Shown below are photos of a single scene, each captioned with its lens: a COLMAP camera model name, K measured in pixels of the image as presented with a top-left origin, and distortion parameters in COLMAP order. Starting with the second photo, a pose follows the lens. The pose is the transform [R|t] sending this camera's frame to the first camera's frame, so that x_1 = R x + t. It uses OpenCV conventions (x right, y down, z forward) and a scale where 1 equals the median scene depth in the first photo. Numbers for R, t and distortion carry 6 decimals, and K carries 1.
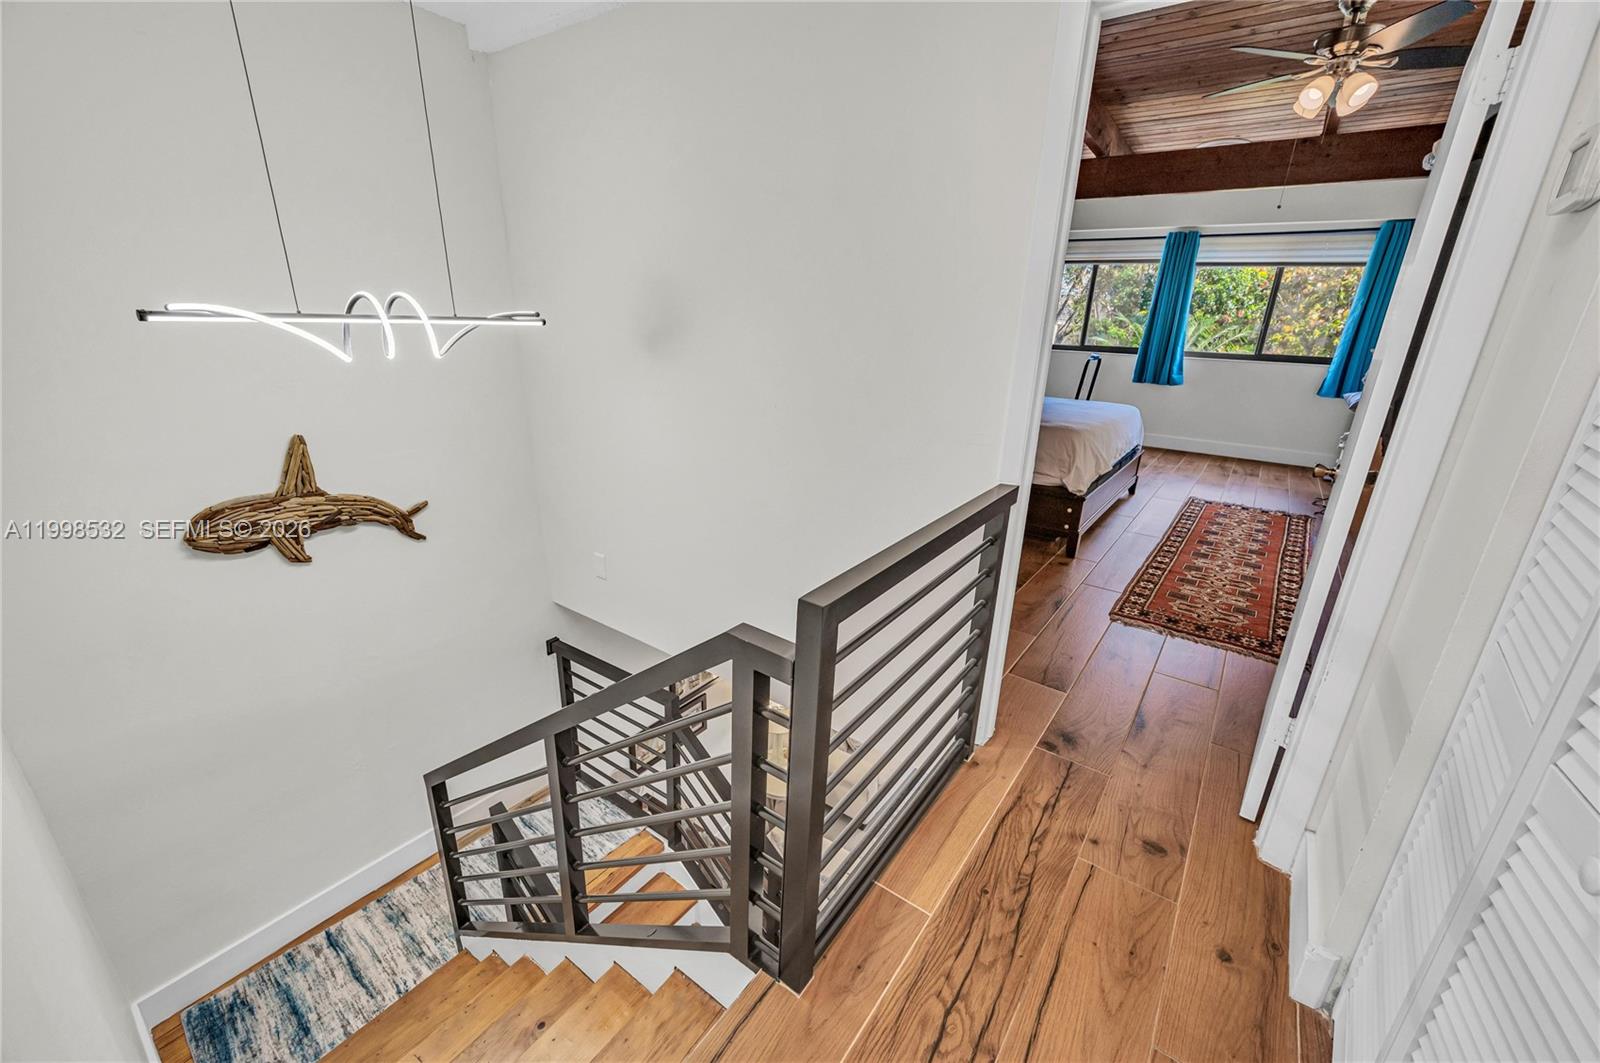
lens RADIAL K [[628.5, 0, 802.6], [0, 628.5, 538.1], [0, 0, 1]] dist [-0.000115, -0.000084]
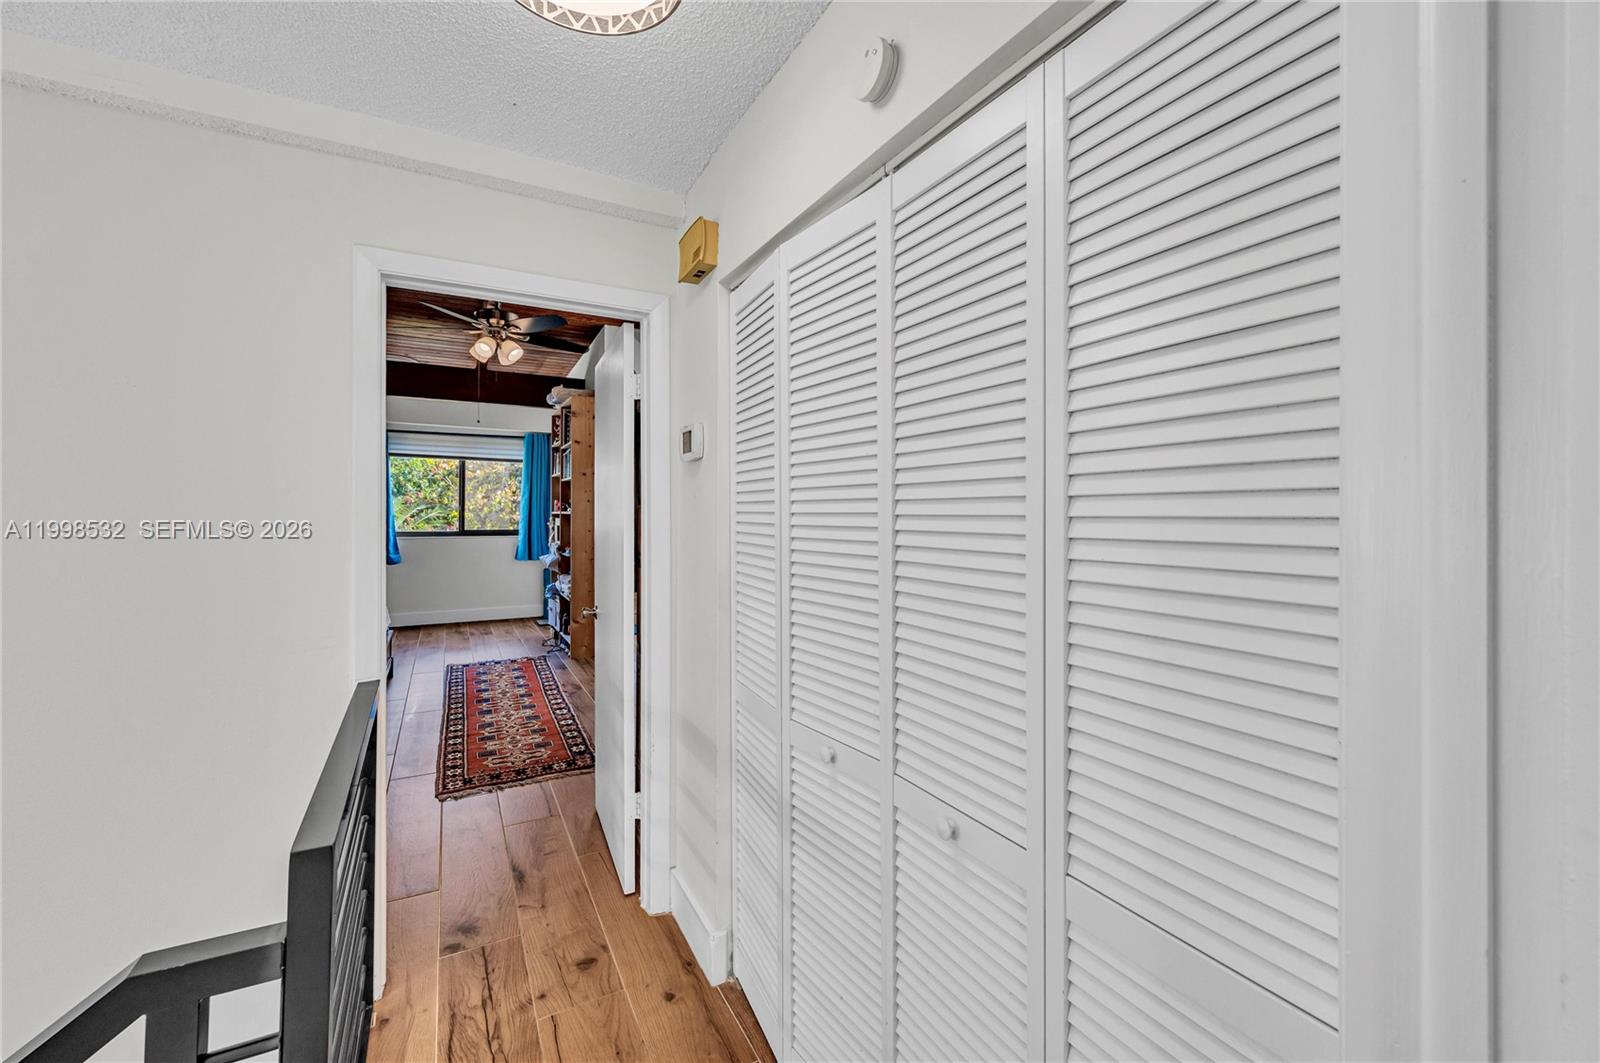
lens RADIAL K [[644.5, 0, 796.8], [0, 644.5, 513.4], [0, 0, 1]] dist [0.000556, 0.000044]
pose [[0.429005, -0.033768, 0.902671, -0.162962], [0.308772, 0.944588, -0.111412, -0.009195], [-0.848890, 0.326516, 0.415660, -0.027897]]
